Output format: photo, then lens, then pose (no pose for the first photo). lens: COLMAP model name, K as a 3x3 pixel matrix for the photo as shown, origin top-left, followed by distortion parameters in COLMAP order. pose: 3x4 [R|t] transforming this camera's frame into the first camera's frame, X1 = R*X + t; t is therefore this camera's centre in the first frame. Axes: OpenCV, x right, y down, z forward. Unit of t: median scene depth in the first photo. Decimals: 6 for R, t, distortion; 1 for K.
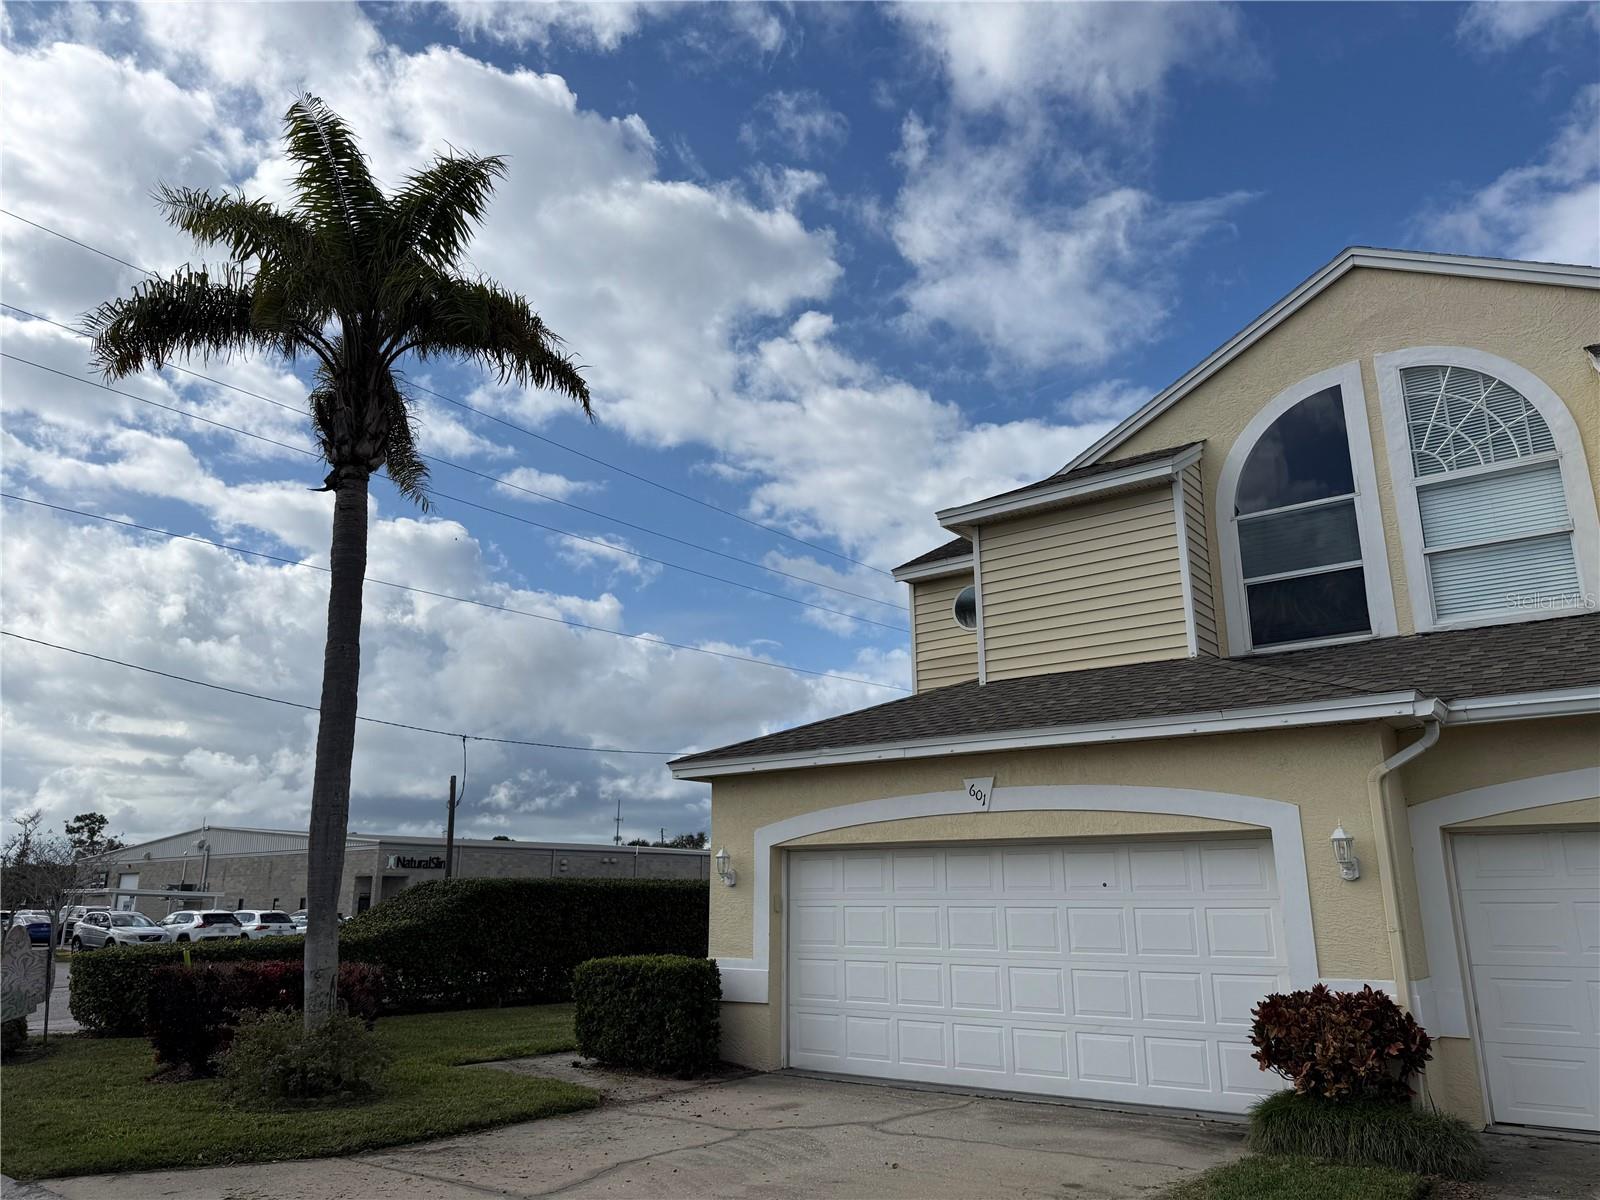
lens RADIAL K [[1124.8, 0, 797.8], [0, 1124.8, 608.8], [0, 0, 1]] dist [0.023794, -0.032076]
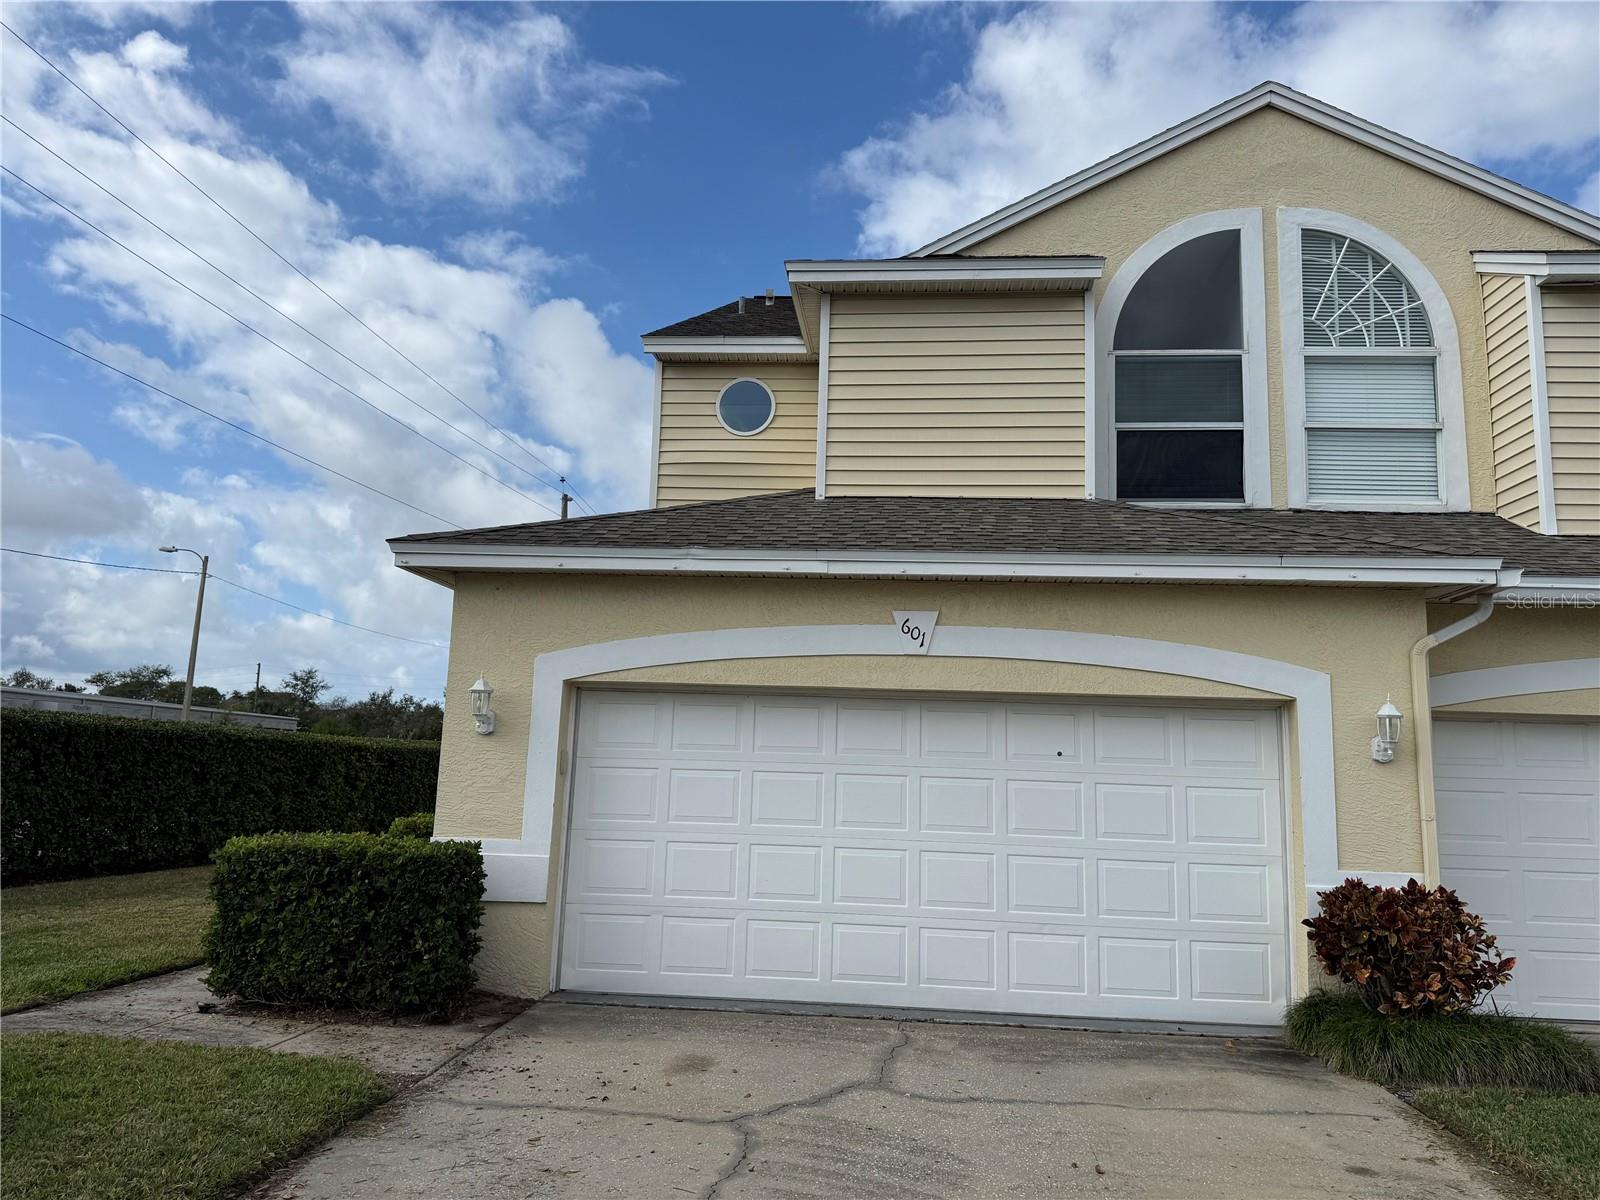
lens RADIAL K [[1163.9, 0, 793.5], [0, 1163.9, 622.8], [0, 0, 1]] dist [0.013464, -0.008087]
pose [[0.837708, 0.097971, 0.537259, -0.275243], [-0.164890, 0.983238, 0.077805, 0.092495], [-0.520631, -0.153767, 0.839821, 0.319833]]
